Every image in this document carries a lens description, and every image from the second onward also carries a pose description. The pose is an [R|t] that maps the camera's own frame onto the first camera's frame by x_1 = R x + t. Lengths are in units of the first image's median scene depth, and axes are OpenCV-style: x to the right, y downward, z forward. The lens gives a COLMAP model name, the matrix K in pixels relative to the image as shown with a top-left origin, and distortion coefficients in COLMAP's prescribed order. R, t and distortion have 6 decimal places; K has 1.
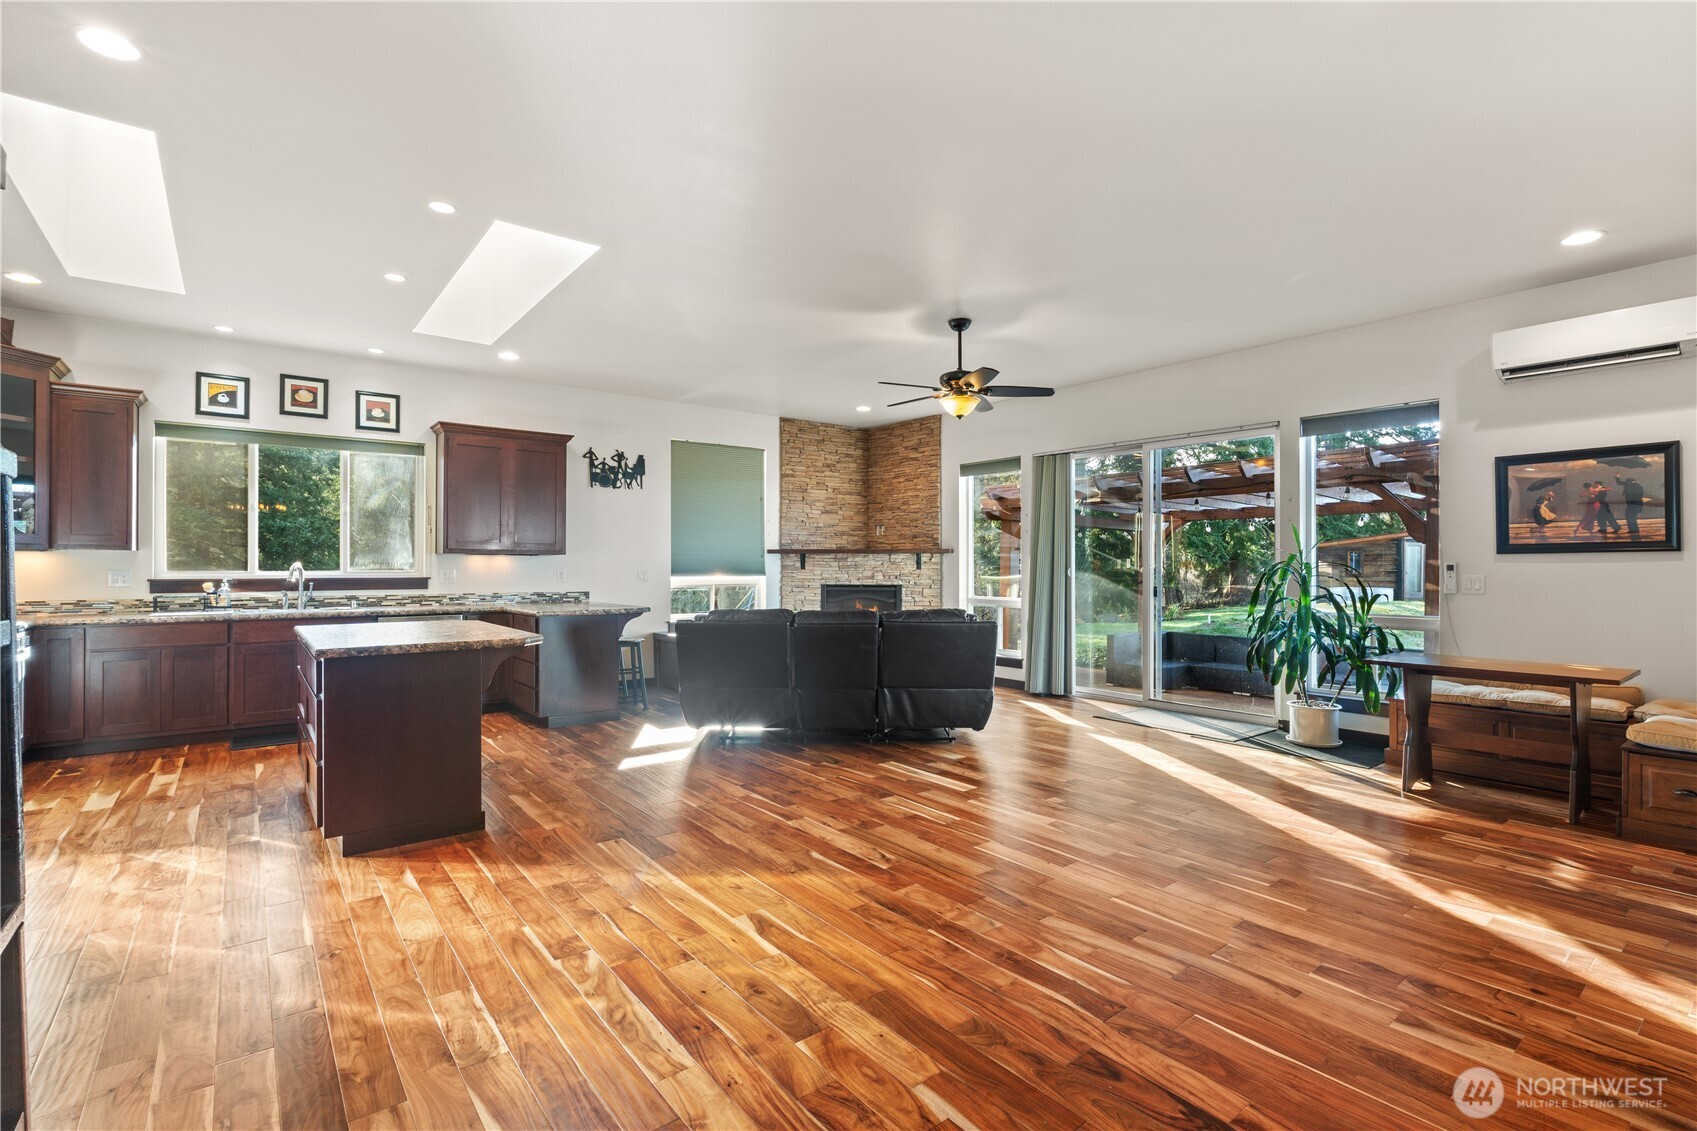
lens RADIAL K [[786.6, 0, 860.5], [0, 786.6, 563.9], [0, 0, 1]] dist [-0.004867, -0.000944]
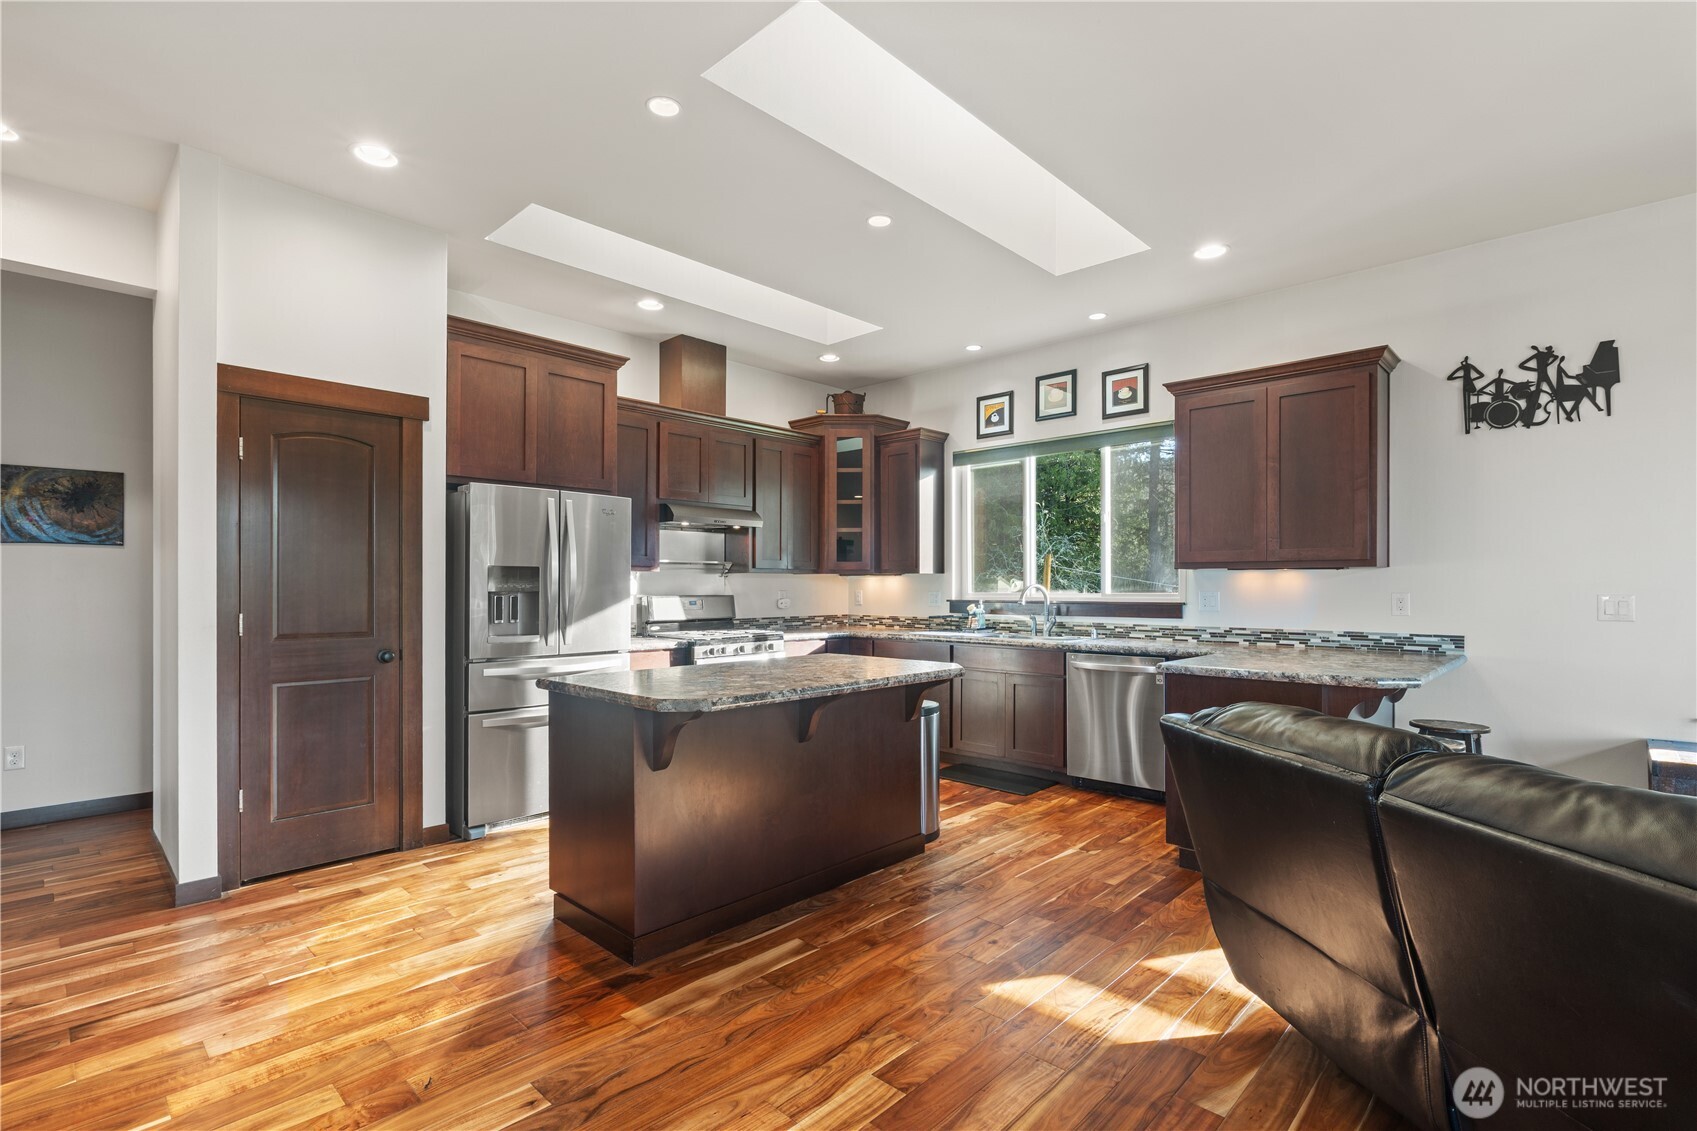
lens RADIAL K [[786.6, 0, 849.6], [0, 786.6, 586.8], [0, 0, 1]] dist [-0.004867, -0.000944]
pose [[0.131458, -0.001755, -0.991320, 0.141636], [0.002480, 0.999996, -0.001442, 0.002942], [0.991319, -0.002269, 0.131461, 0.665041]]
